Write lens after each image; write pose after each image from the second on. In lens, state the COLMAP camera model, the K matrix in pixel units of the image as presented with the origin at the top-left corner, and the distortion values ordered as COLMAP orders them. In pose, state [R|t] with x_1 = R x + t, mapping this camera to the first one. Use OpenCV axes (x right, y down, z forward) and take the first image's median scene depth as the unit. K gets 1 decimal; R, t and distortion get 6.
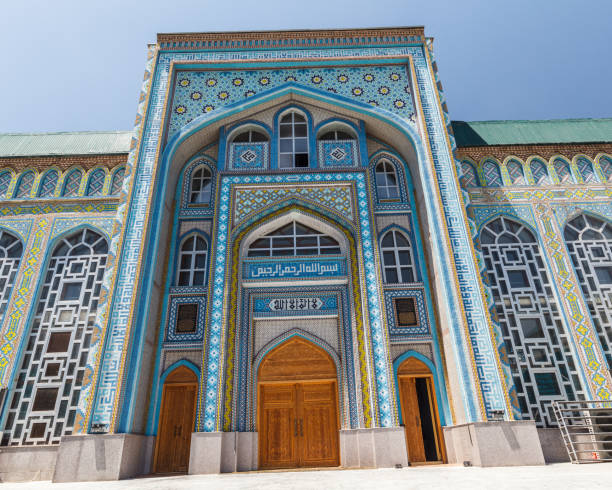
lens RADIAL K [[421.0, 0, 306.5], [0, 421.0, 243.6], [0, 0, 1]] dist [0.004621, -0.000035]
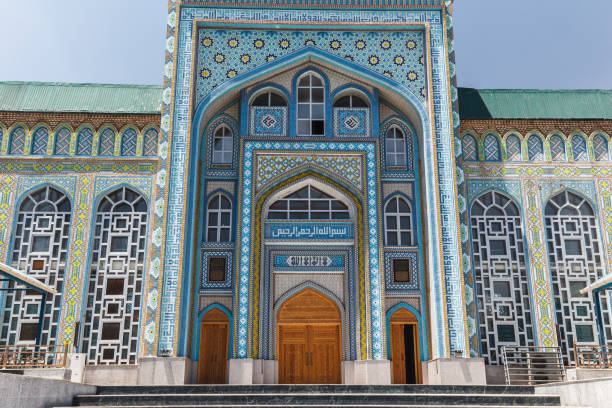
lens RADIAL K [[618.4, 0, 308.9], [0, 618.4, 231.7], [0, 0, 1]] dist [0.076564, 0.002468]
pose [[0.999099, 0.037437, 0.019968, -0.063332], [-0.040371, 0.983578, 0.175910, -0.240233], [-0.013055, -0.176558, 0.984204, -0.689047]]
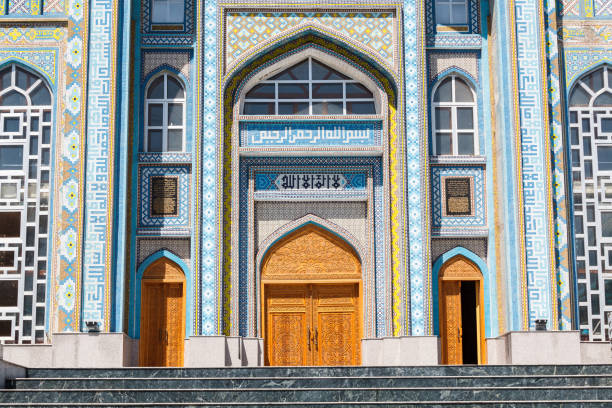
lens RADIAL K [[1257.9, 0, 306.0], [0, 1257.9, 204.0], [0, 0, 1]] dist [-0.028602, -0.071280]
pose [[0.999296, 0.028448, 0.024468, -0.085805], [-0.033928, 0.963555, 0.265351, -0.399623], [-0.016027, -0.265994, 0.963841, -1.126686]]
